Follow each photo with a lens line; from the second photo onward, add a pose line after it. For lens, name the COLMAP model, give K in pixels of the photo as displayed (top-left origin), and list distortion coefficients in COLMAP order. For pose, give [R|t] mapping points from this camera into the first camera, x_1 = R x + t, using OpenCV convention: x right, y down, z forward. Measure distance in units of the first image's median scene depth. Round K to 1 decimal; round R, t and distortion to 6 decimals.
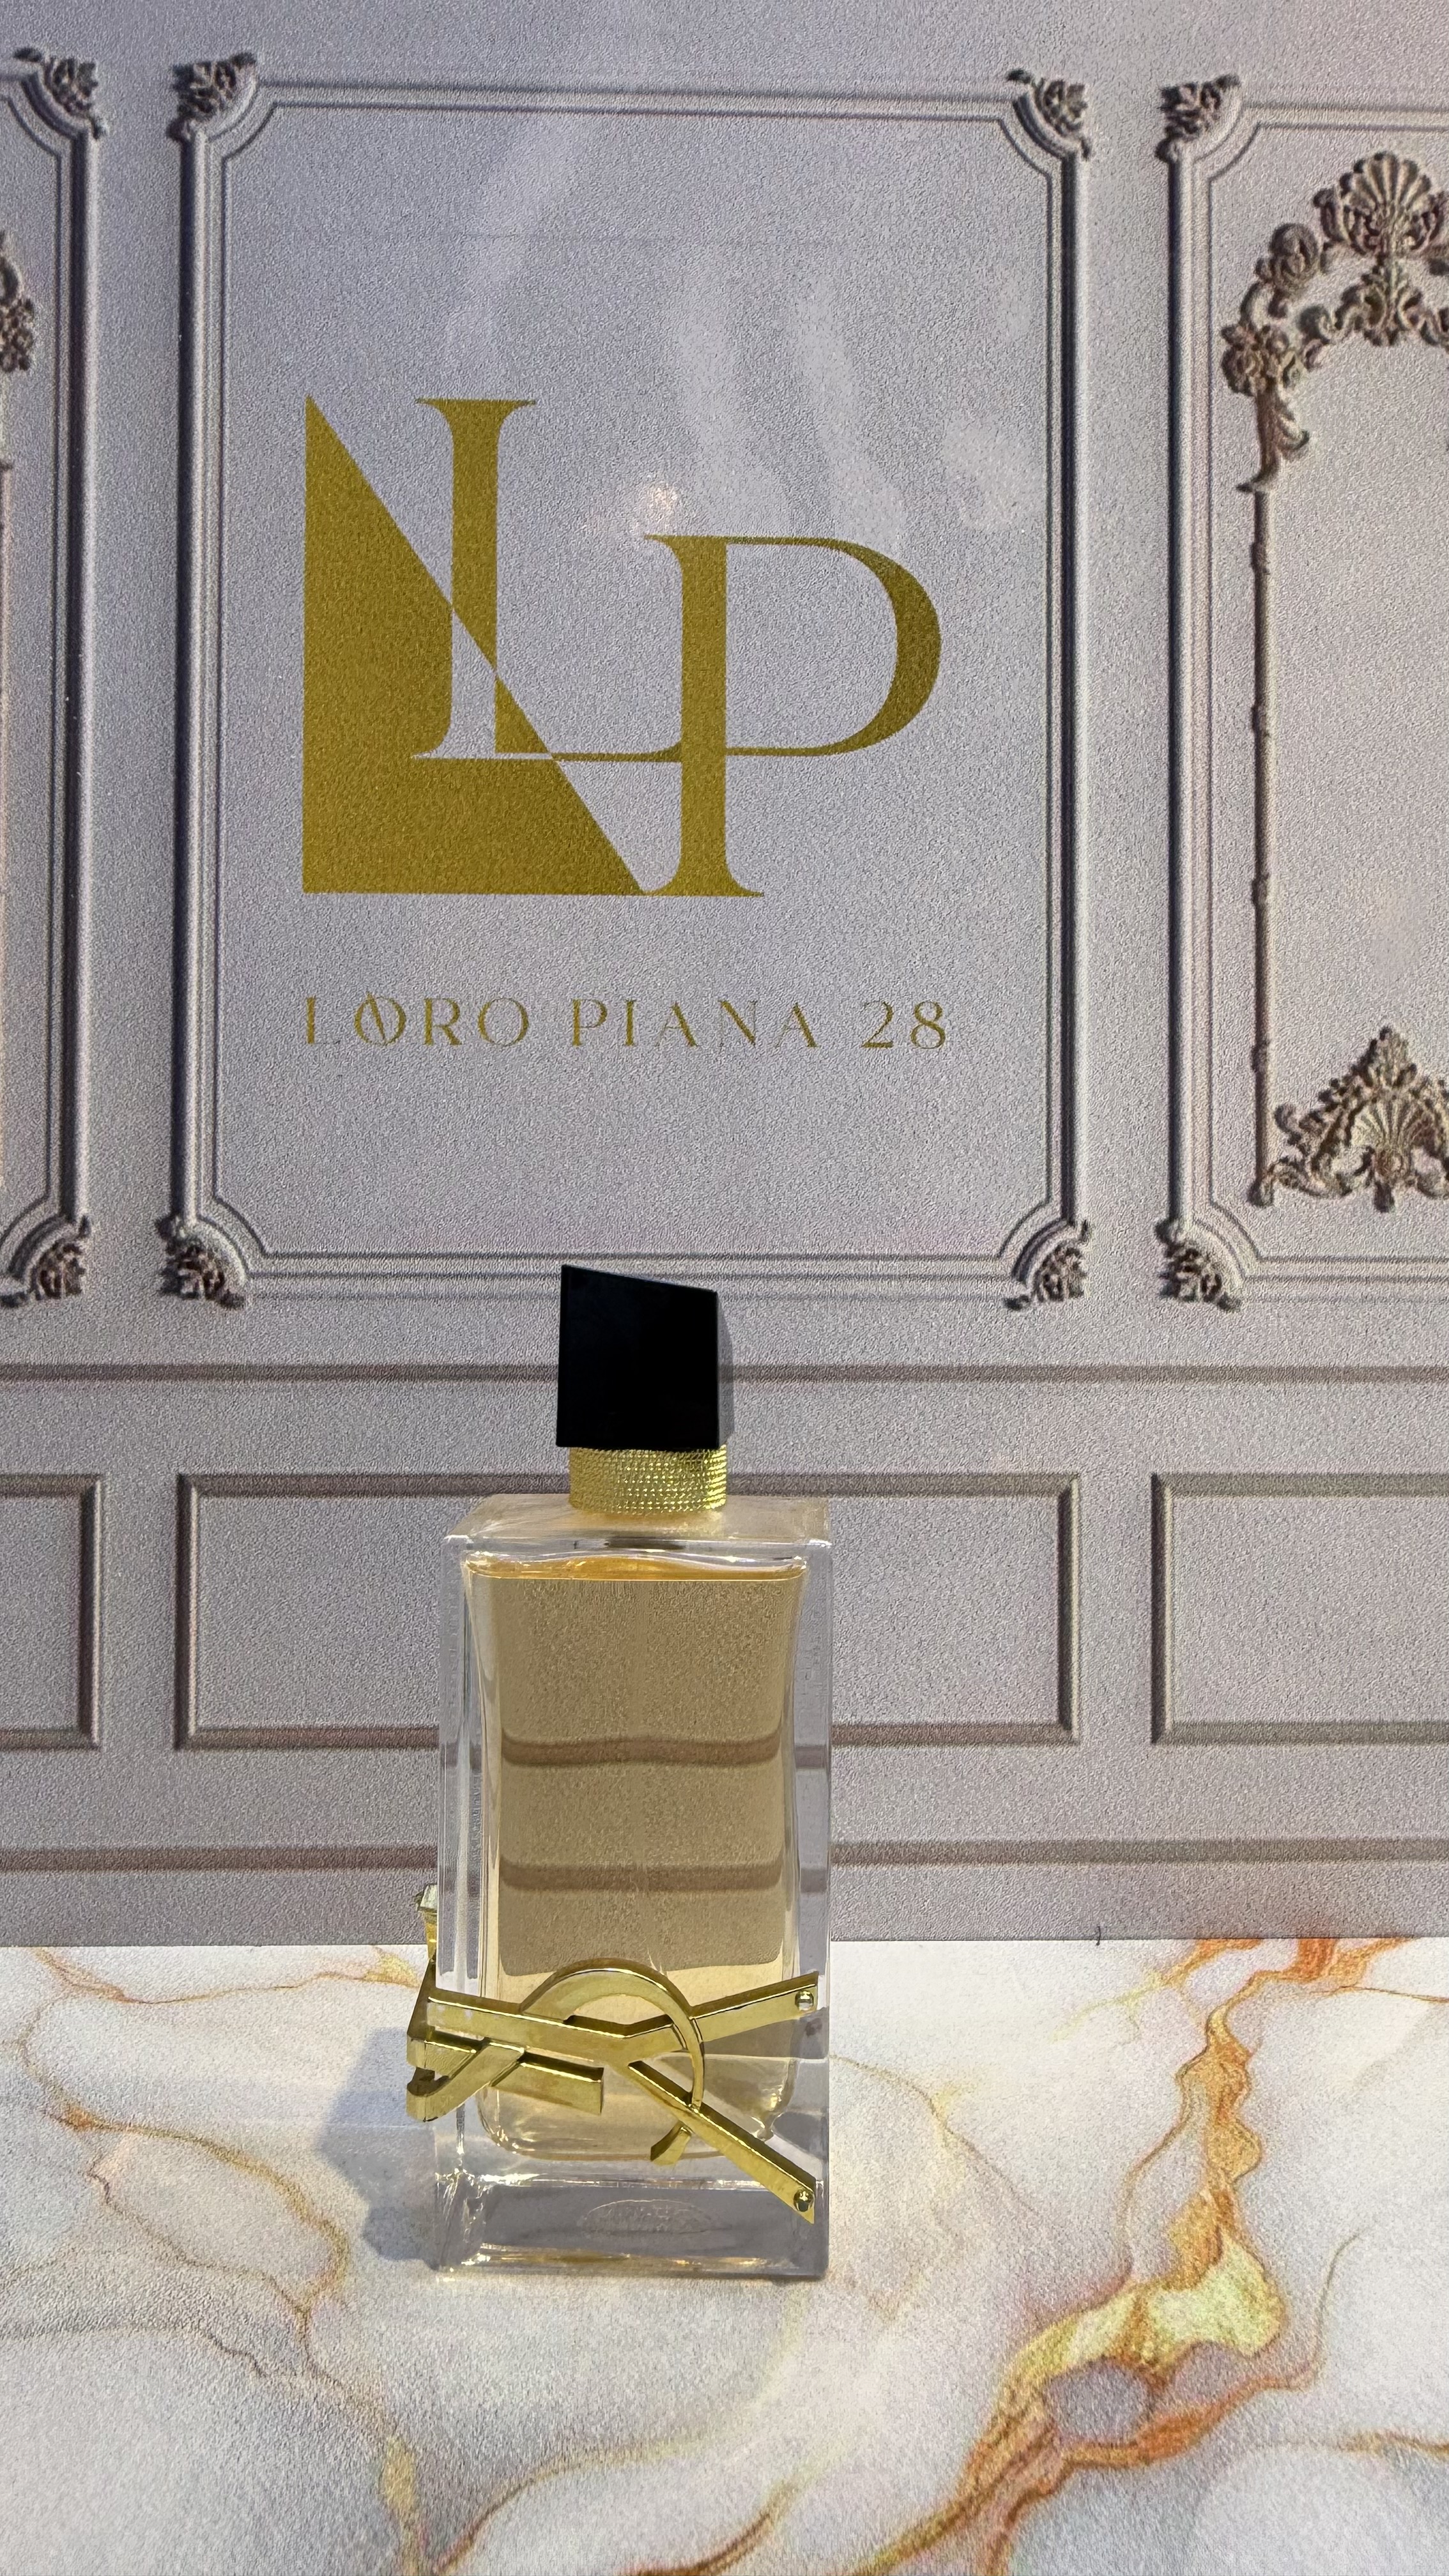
lens RADIAL K [[942.1, 0, 685.9], [0, 942.1, 1245.5], [0, 0, 1]] dist [0.000353, 0.000402]
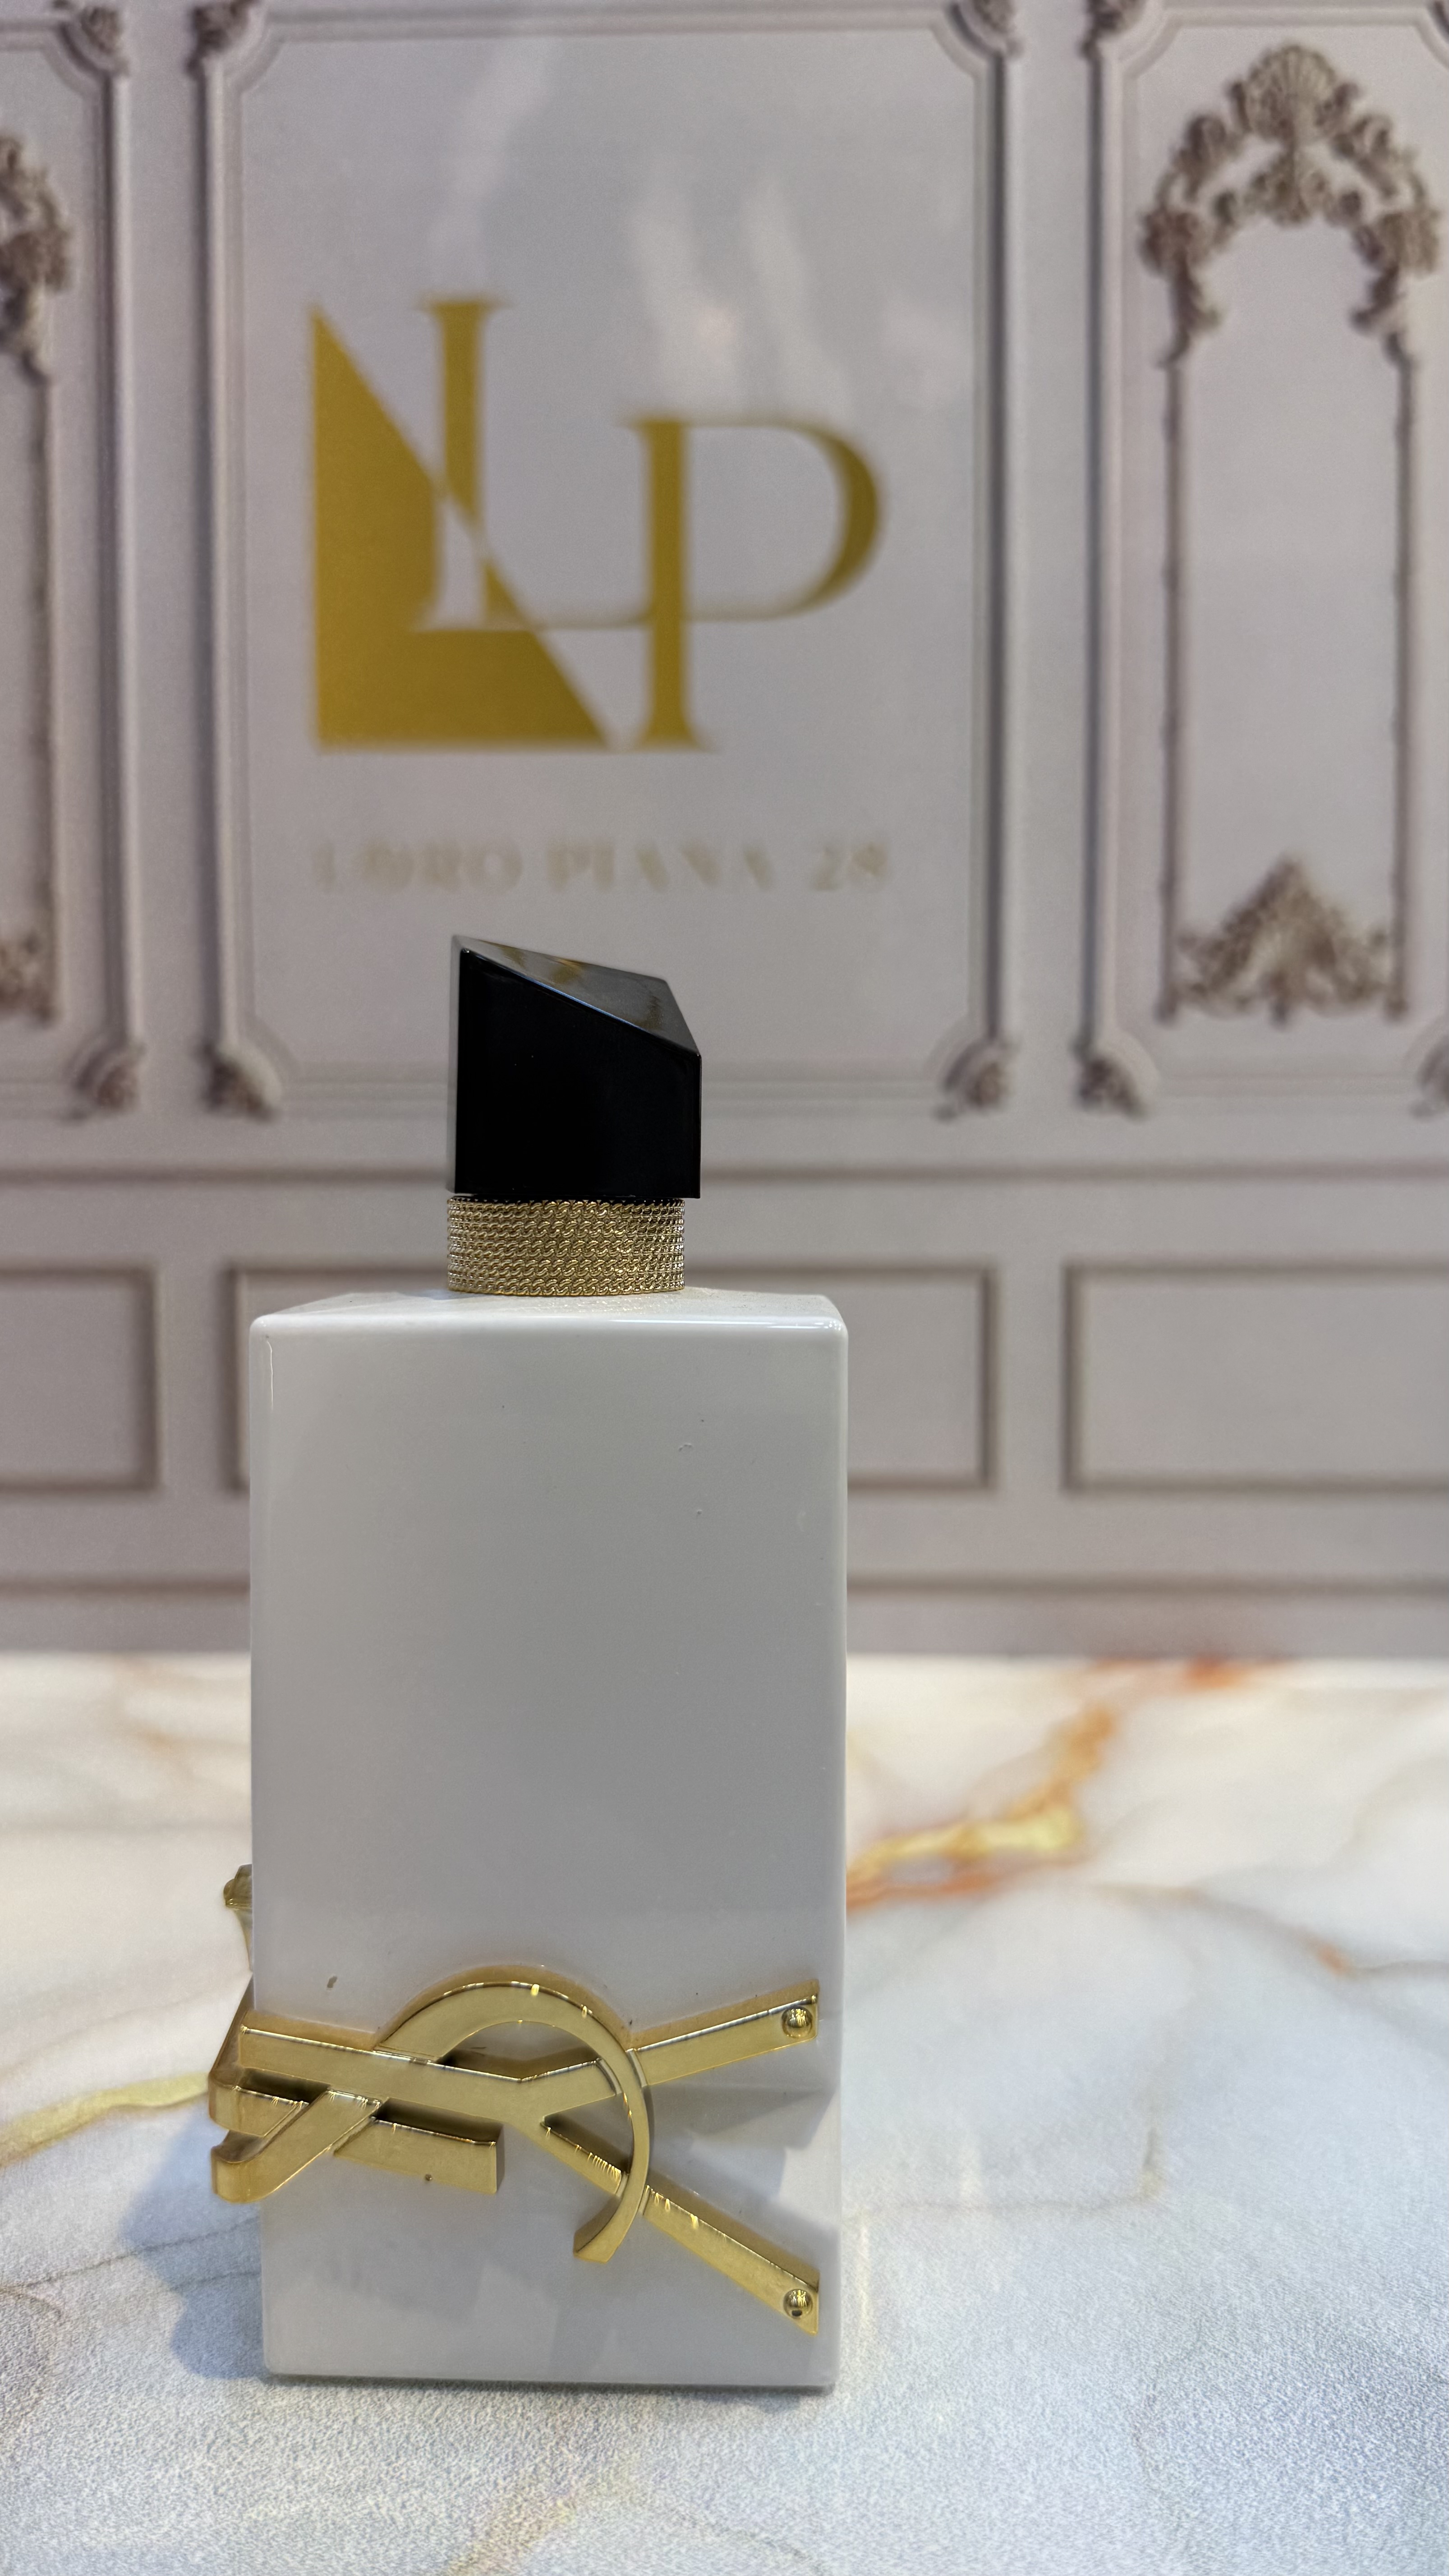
lens RADIAL K [[1933.6, 0, 721.1], [0, 1933.6, 1291.2], [0, 0, 1]] dist [0.001589, -0.060487]
pose [[0.999250, -0.004496, -0.038462, 0.166146], [0.007432, 0.997038, 0.076548, 0.097379], [0.038004, -0.076776, 0.996324, -1.338383]]
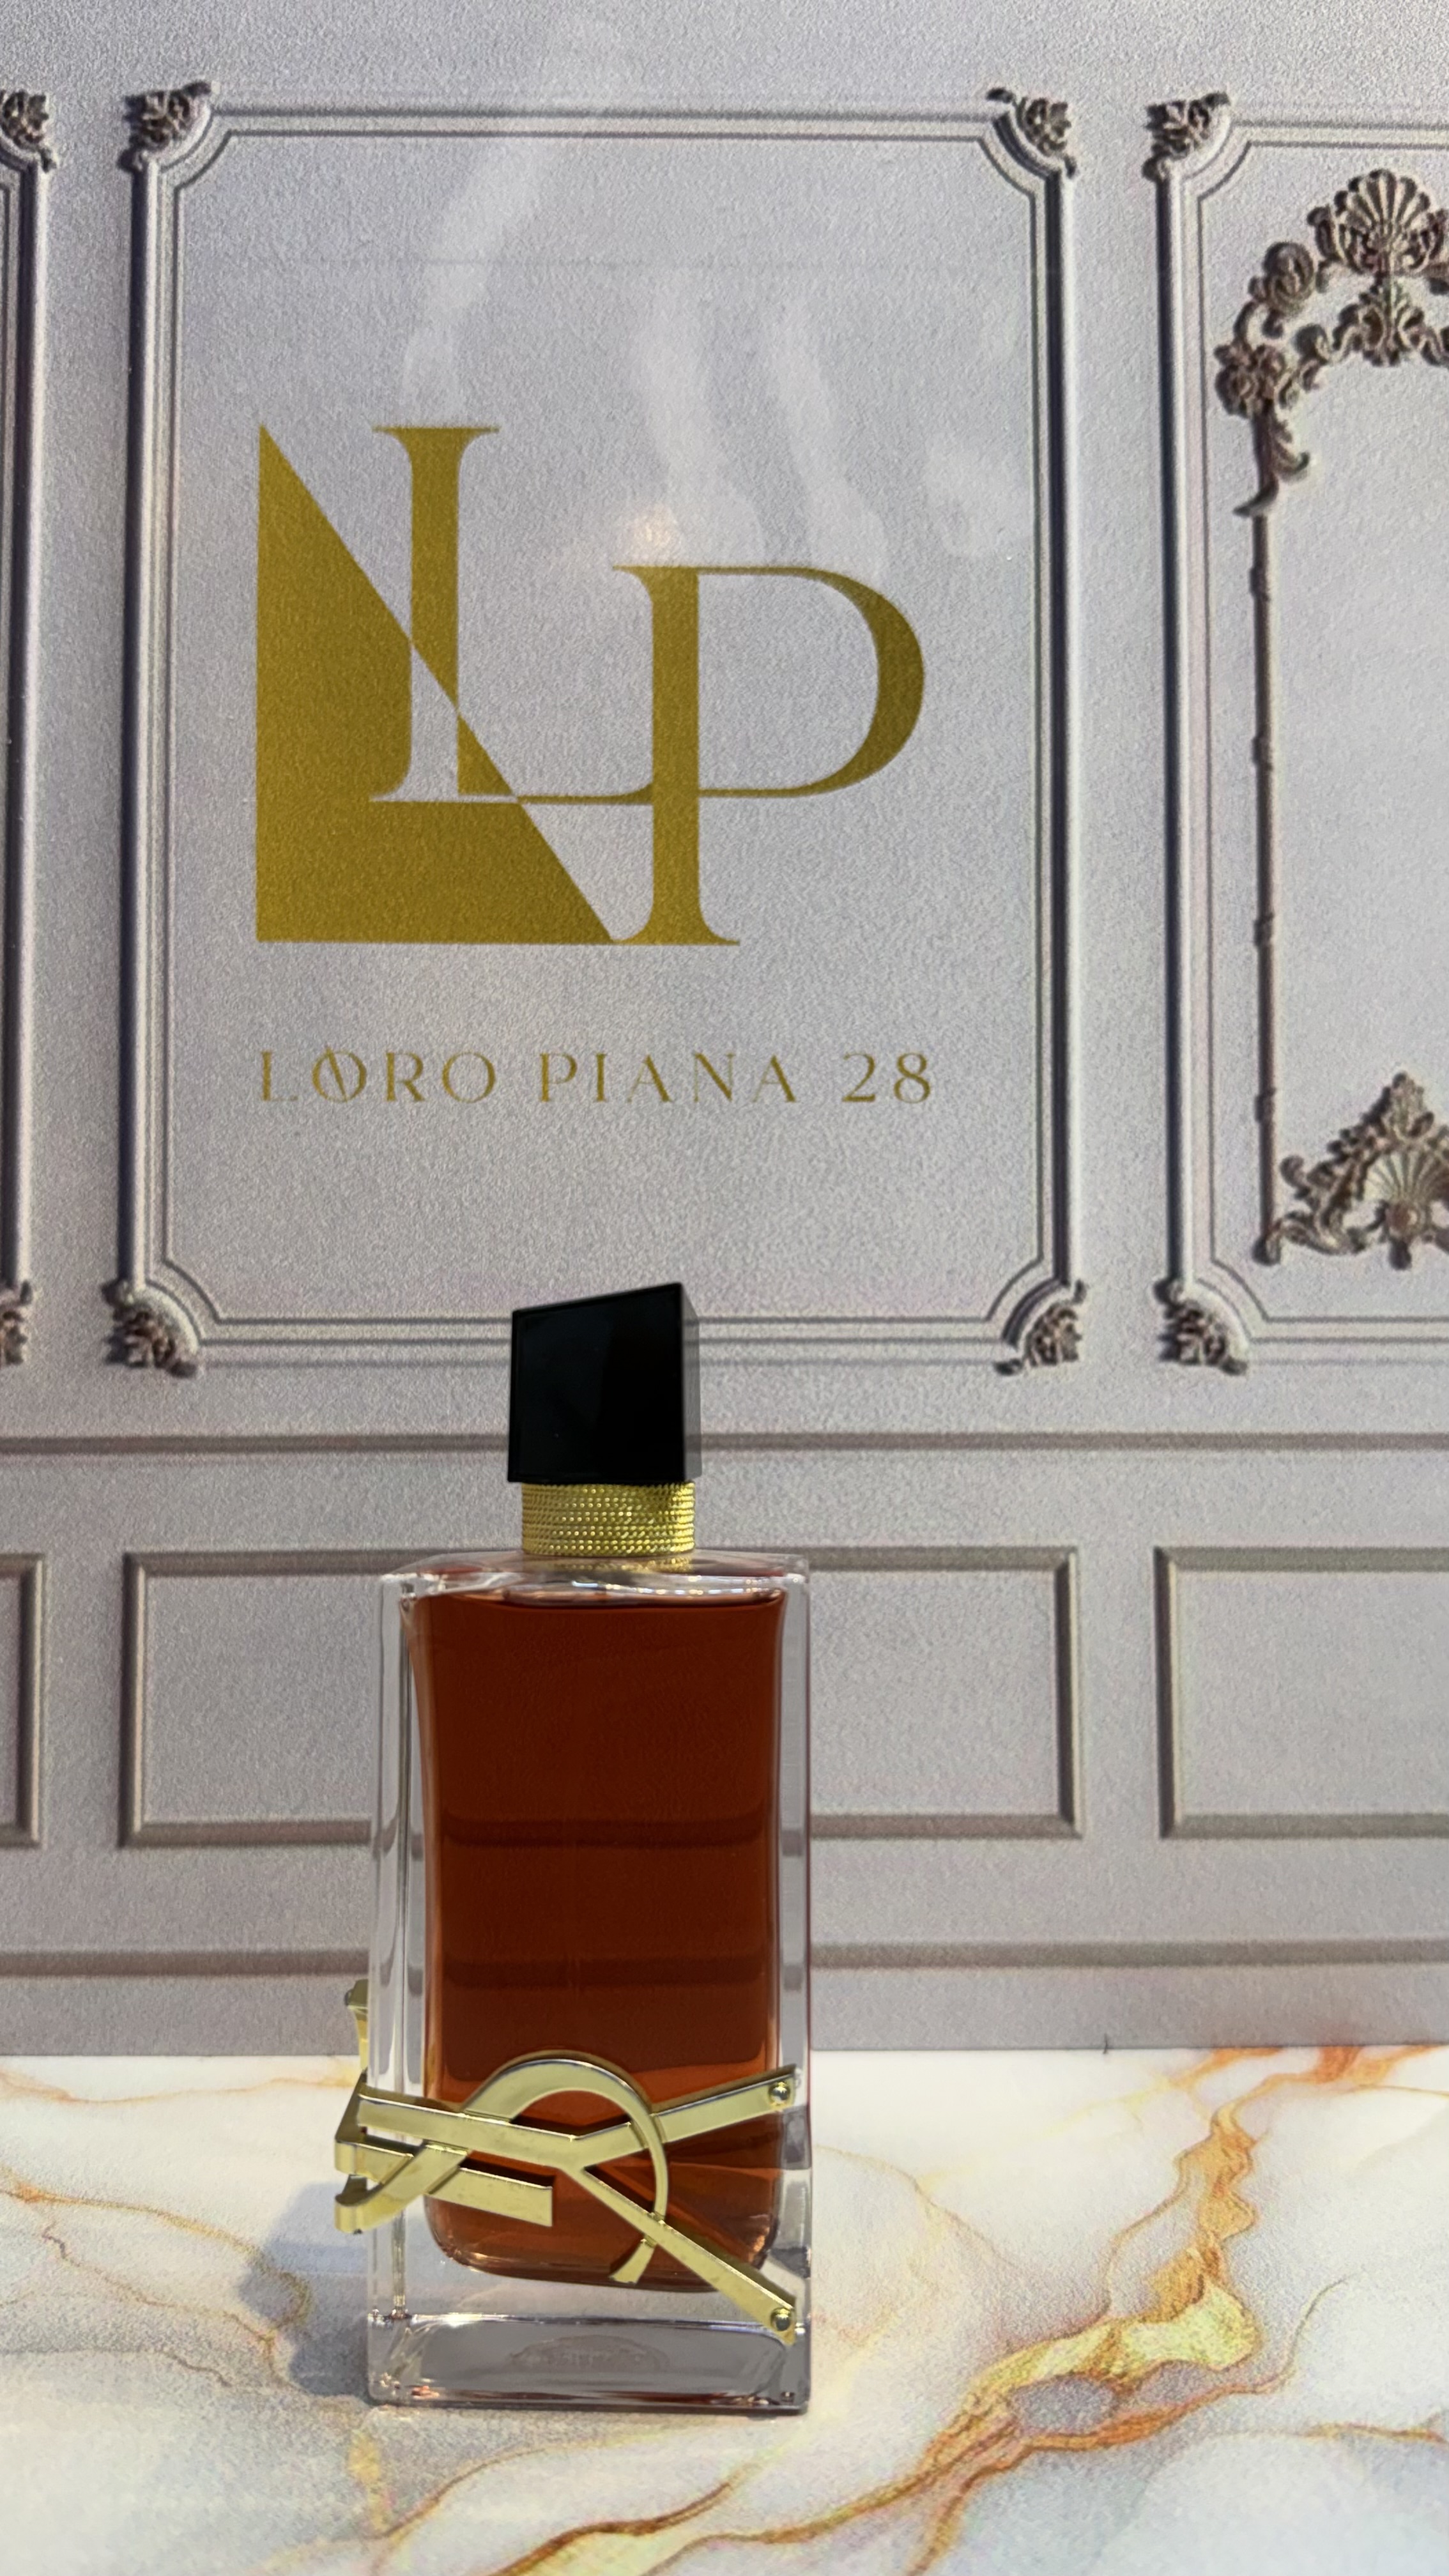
lens RADIAL K [[1987.4, 0, 724.4], [0, 1987.4, 1296.8], [0, 0, 1]] dist [0.142063, -0.309353]
pose [[0.999954, -0.006072, 0.007490, 0.049554], [0.006374, 0.999139, -0.040998, 0.070701], [-0.007235, 0.041044, 0.999131, -1.011334]]
